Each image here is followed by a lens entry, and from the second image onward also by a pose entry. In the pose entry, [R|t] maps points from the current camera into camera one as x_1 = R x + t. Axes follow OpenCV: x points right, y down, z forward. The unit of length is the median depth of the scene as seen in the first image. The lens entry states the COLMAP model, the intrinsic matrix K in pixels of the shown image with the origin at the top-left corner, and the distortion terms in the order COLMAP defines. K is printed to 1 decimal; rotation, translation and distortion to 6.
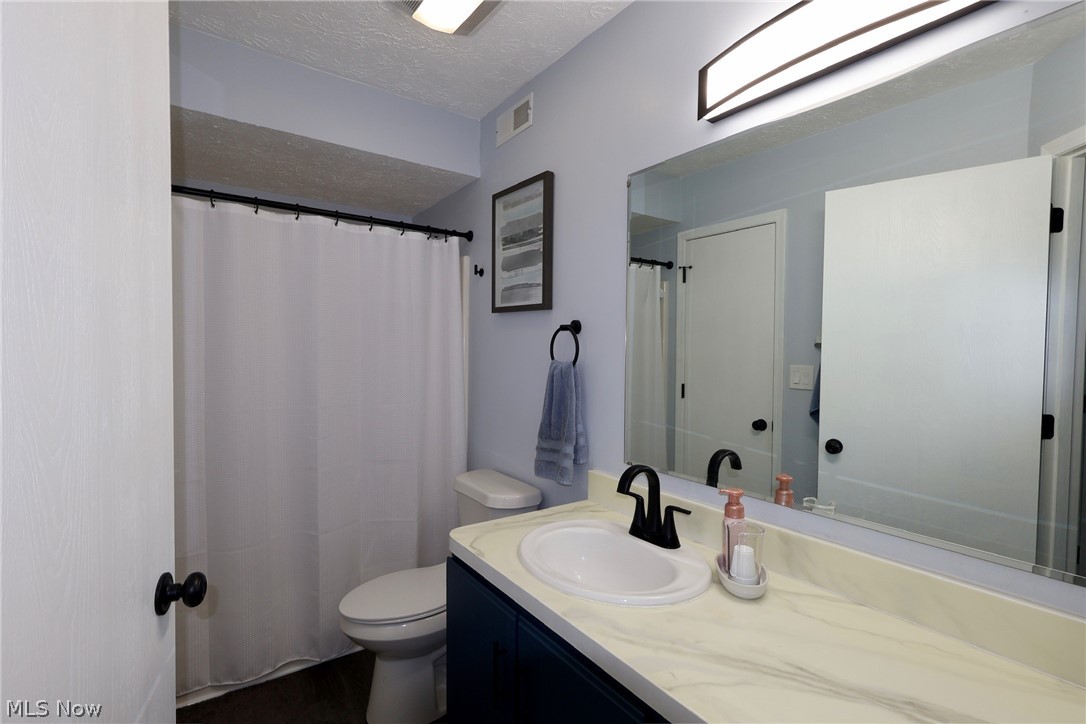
lens RADIAL K [[501.4, 0, 546.0], [0, 501.4, 363.9], [0, 0, 1]] dist [-0.001780, 0.000171]
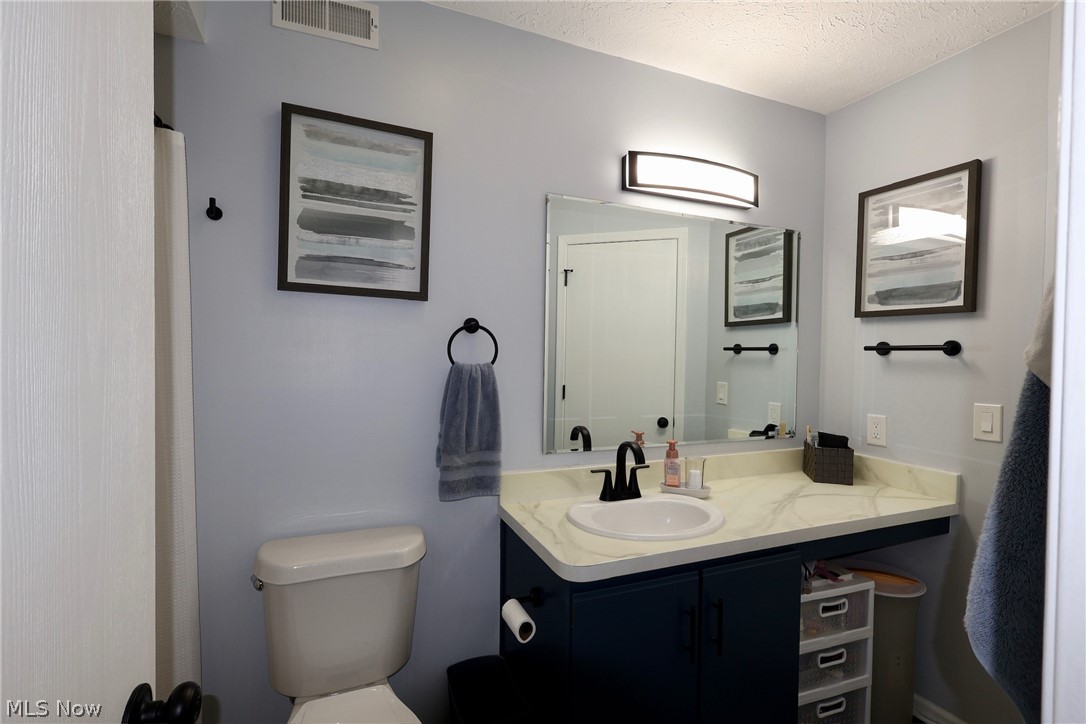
lens RADIAL K [[501.4, 0, 546.0], [0, 501.4, 363.9], [0, 0, 1]] dist [-0.001780, 0.000171]
pose [[0.220520, -0.026517, 0.975022, -0.817128], [0.015273, 0.999602, 0.023731, -0.023830], [-0.975263, 0.009658, 0.220837, 0.677284]]
